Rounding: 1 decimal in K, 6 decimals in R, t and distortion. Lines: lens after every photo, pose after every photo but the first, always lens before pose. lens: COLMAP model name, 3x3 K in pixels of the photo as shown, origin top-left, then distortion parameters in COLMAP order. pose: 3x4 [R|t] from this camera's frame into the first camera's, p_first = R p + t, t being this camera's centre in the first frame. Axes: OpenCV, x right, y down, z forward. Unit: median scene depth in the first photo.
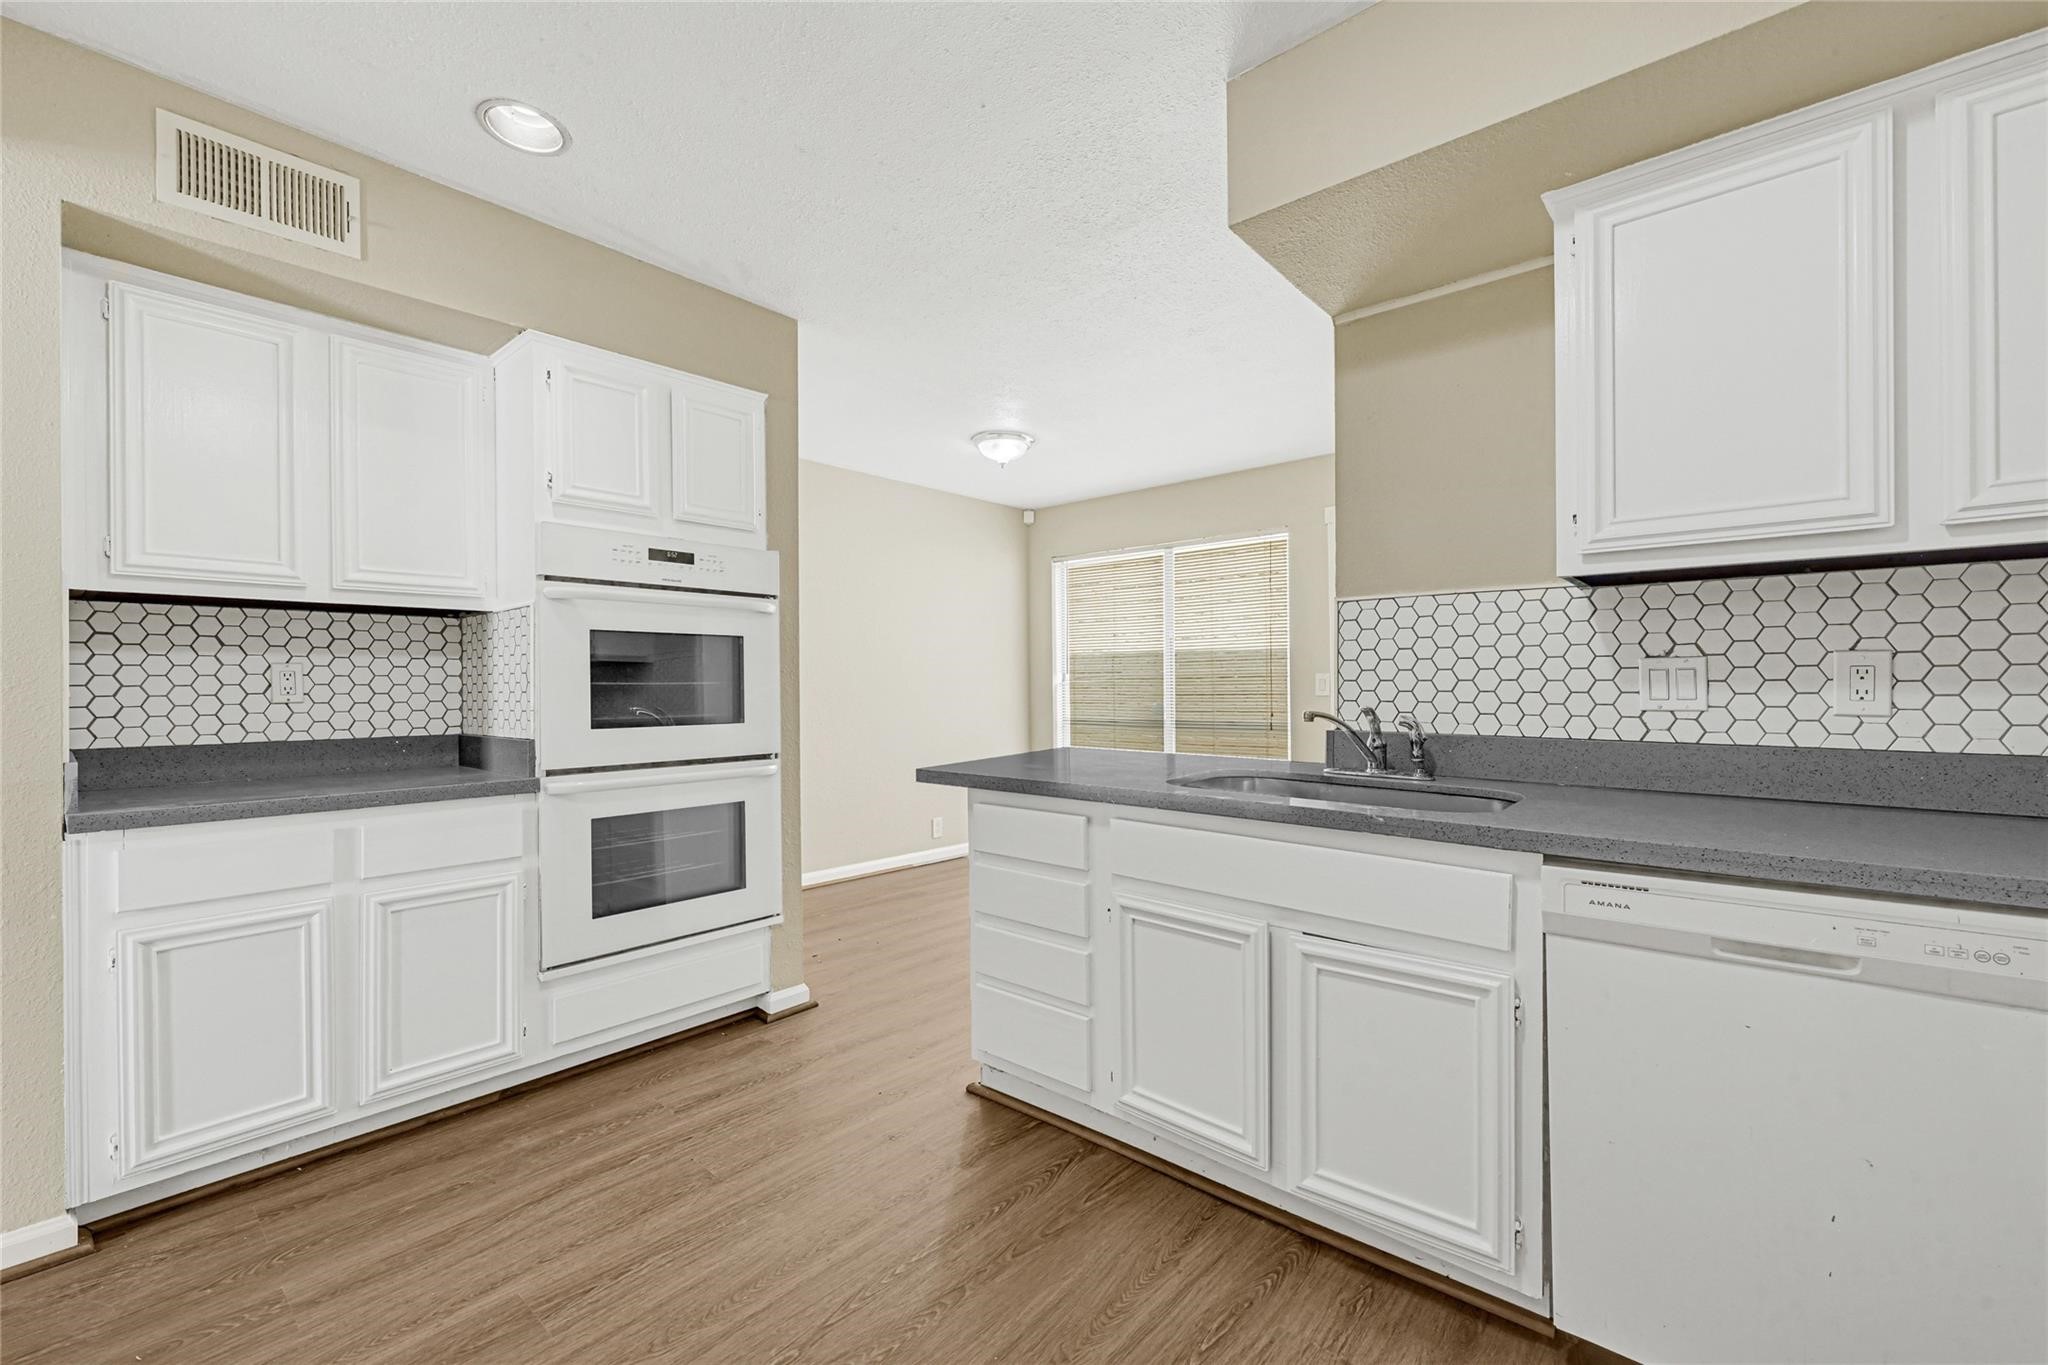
lens RADIAL K [[841.3, 0, 1020.9], [0, 841.3, 687.2], [0, 0, 1]] dist [0.000242, -0.000364]
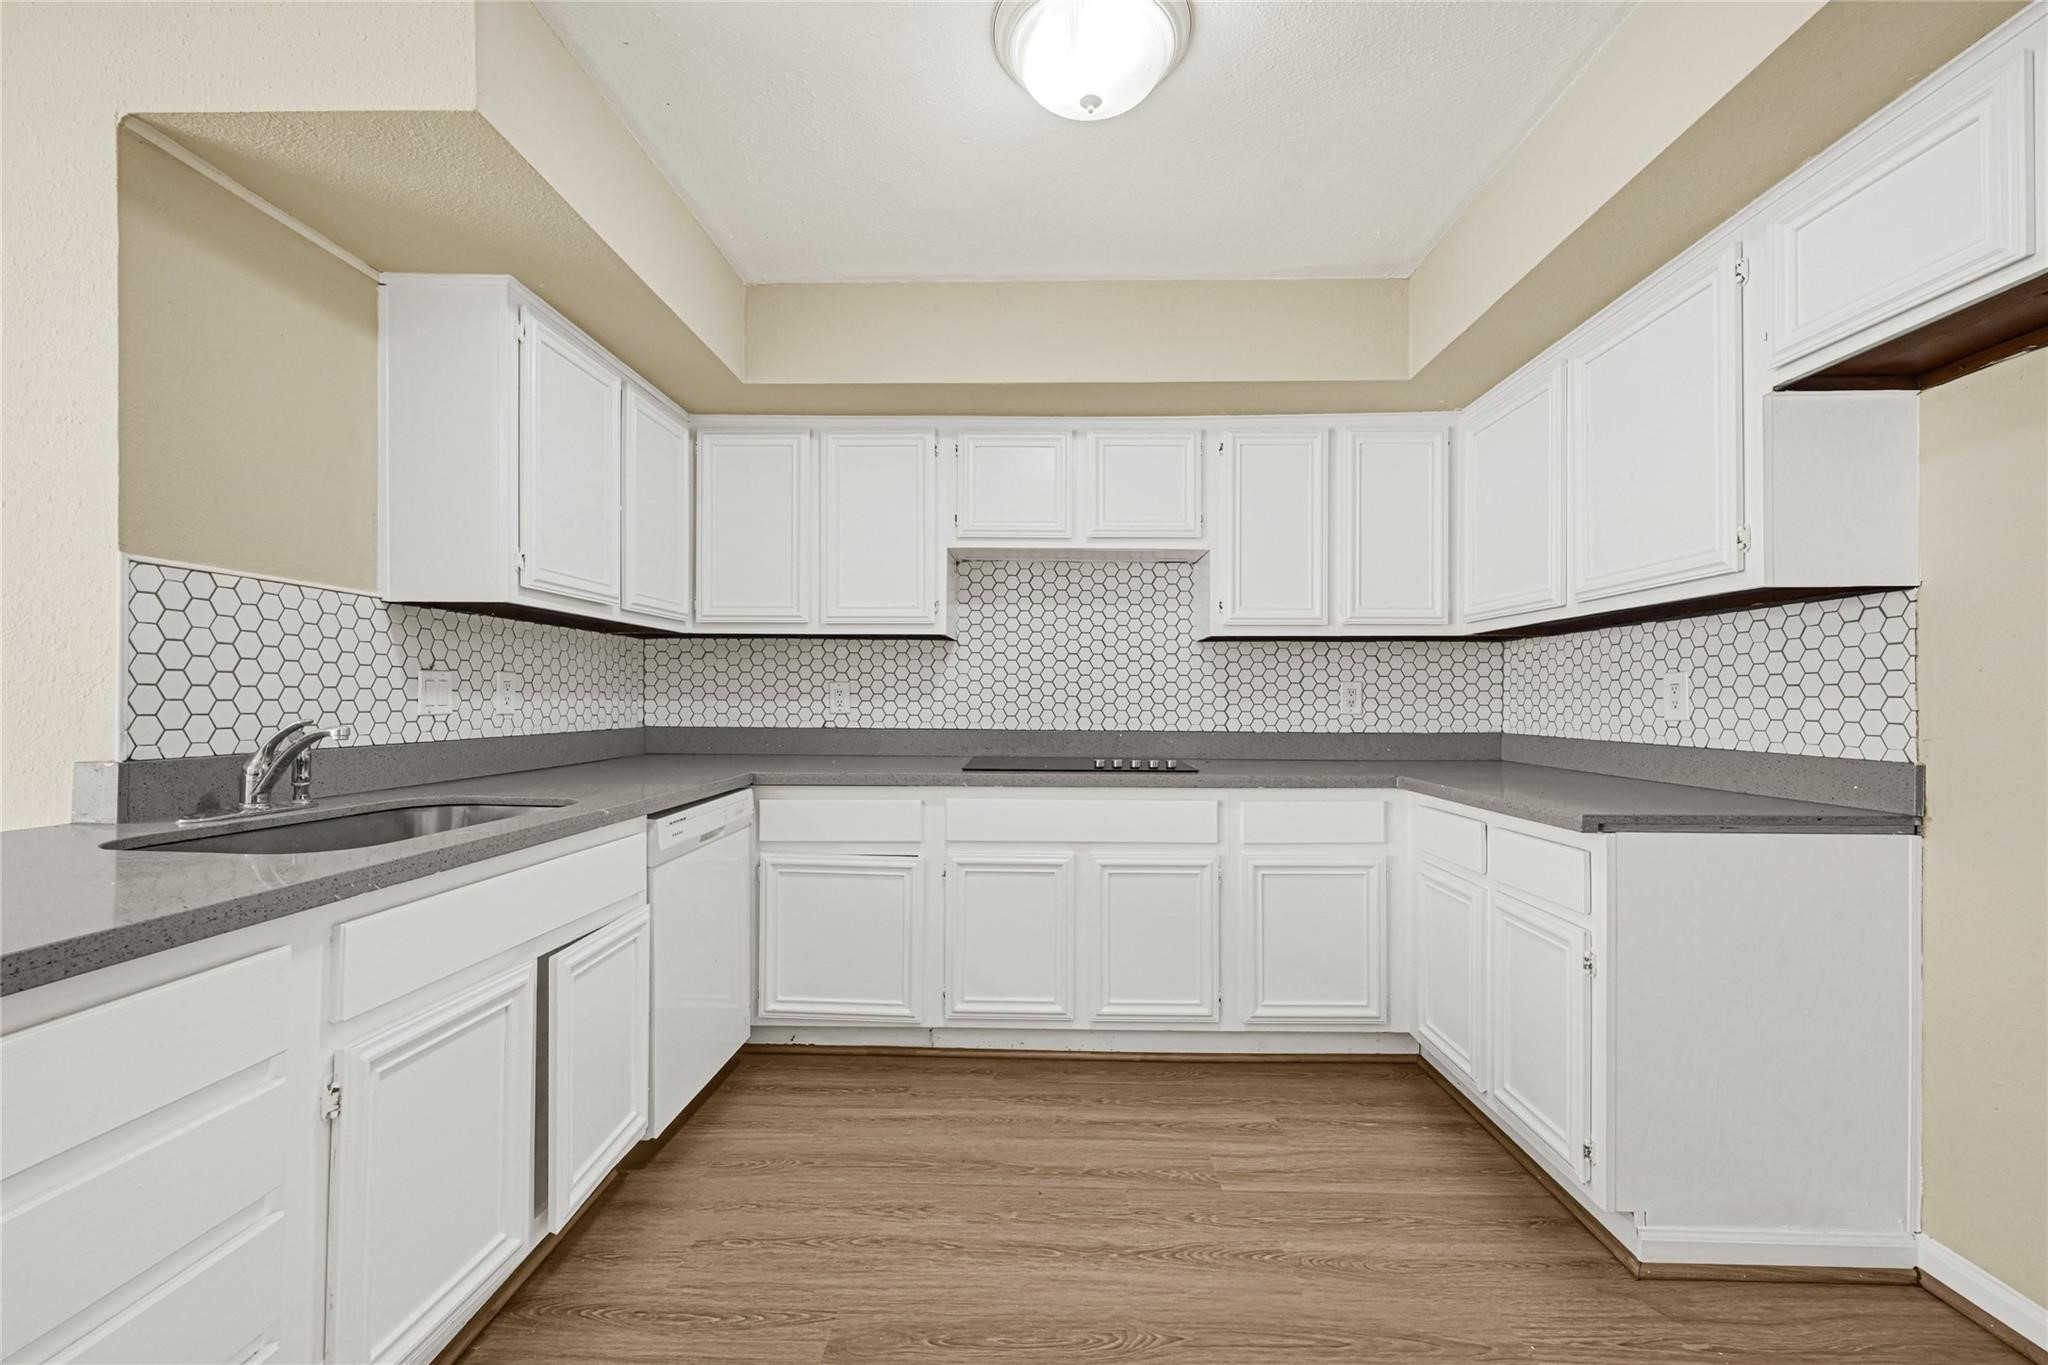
lens RADIAL K [[841.3, 0, 1024.5], [0, 841.3, 690.1], [0, 0, 1]] dist [0.000242, -0.000364]
pose [[-0.640935, 0.011928, 0.767502, -0.616980], [0.008061, 0.999929, -0.008809, 0.008758], [-0.767552, 0.000541, -0.640986, 1.005466]]
